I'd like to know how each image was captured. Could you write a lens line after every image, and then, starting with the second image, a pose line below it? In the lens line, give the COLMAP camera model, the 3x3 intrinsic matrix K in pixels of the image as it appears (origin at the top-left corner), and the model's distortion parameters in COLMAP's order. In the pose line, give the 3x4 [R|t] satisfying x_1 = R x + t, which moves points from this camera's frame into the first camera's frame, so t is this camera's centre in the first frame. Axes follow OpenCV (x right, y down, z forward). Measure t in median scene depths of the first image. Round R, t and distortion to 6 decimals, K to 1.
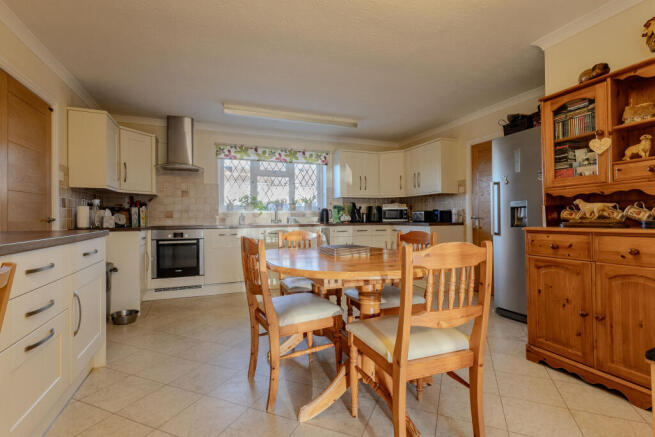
lens RADIAL K [[306.3, 0, 330.7], [0, 306.3, 217.9], [0, 0, 1]] dist [-0.001352, -0.000084]
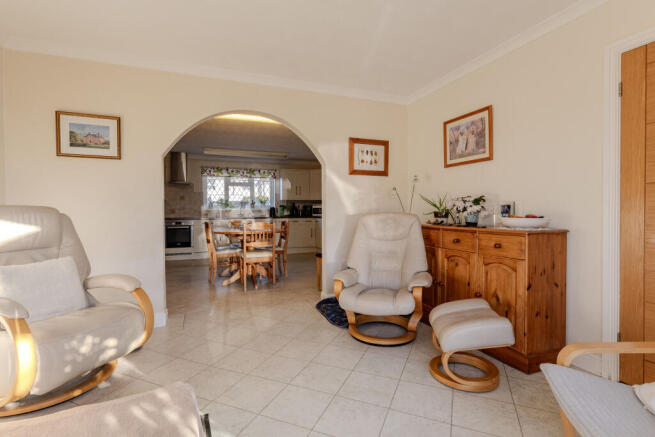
lens RADIAL K [[306.3, 0, 324.9], [0, 306.3, 216.0], [0, 0, 1]] dist [-0.001352, -0.000084]
pose [[0.999948, 0.003431, -0.009649, 0.262259], [-0.003294, 0.999893, 0.014229, -0.009334], [0.009697, -0.014196, 0.999852, -0.546048]]
